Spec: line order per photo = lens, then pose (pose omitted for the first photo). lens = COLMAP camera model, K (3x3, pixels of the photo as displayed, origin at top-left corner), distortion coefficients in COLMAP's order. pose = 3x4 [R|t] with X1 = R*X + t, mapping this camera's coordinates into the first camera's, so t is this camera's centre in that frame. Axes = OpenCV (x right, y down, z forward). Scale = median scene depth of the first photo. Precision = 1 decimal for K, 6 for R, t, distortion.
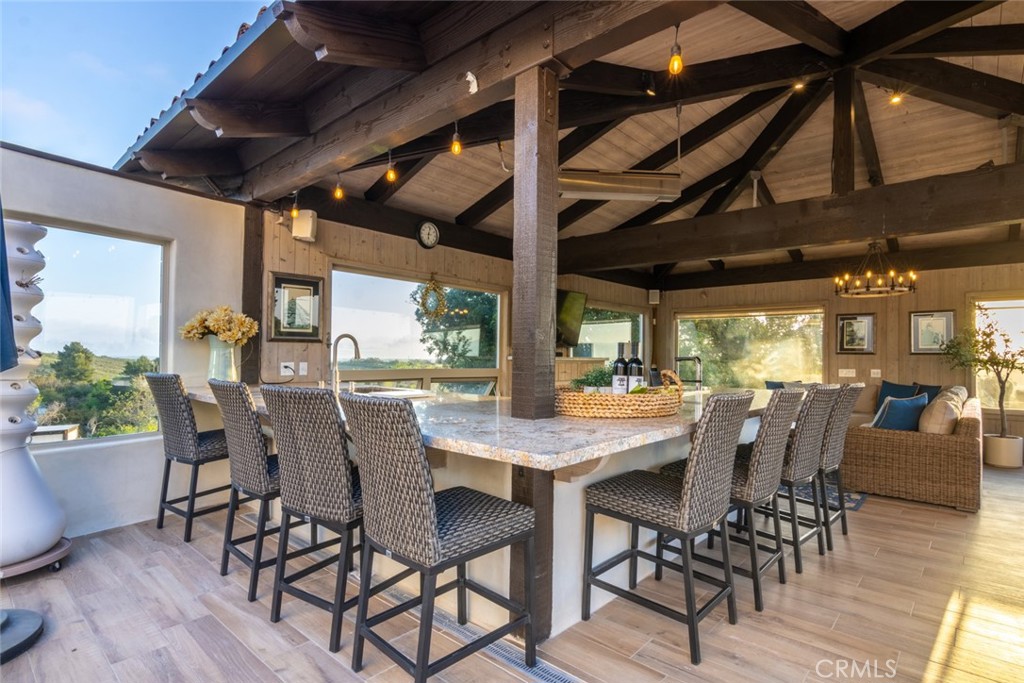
lens RADIAL K [[520.8, 0, 517.7], [0, 520.8, 347.8], [0, 0, 1]] dist [0.004221, 0.000600]
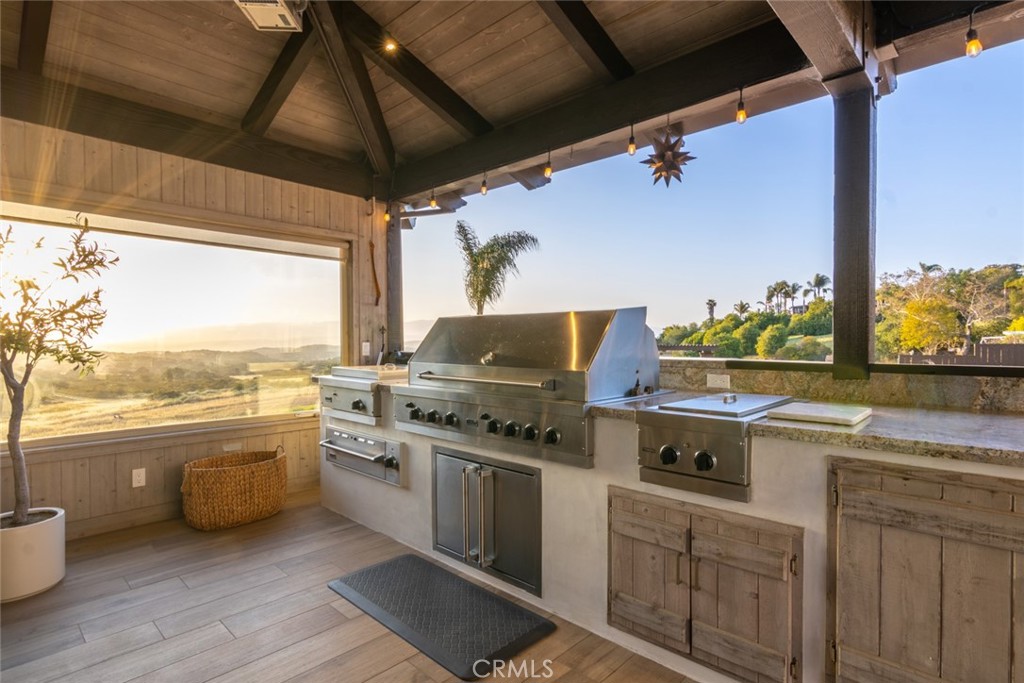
lens RADIAL K [[520.8, 0, 517.7], [0, 520.8, 347.8], [0, 0, 1]] dist [0.004221, 0.000600]
pose [[0.021261, -0.026094, 0.999433, 0.445726], [-0.012085, 0.999580, 0.026355, 0.016518], [-0.999701, -0.012639, 0.020936, 0.506491]]
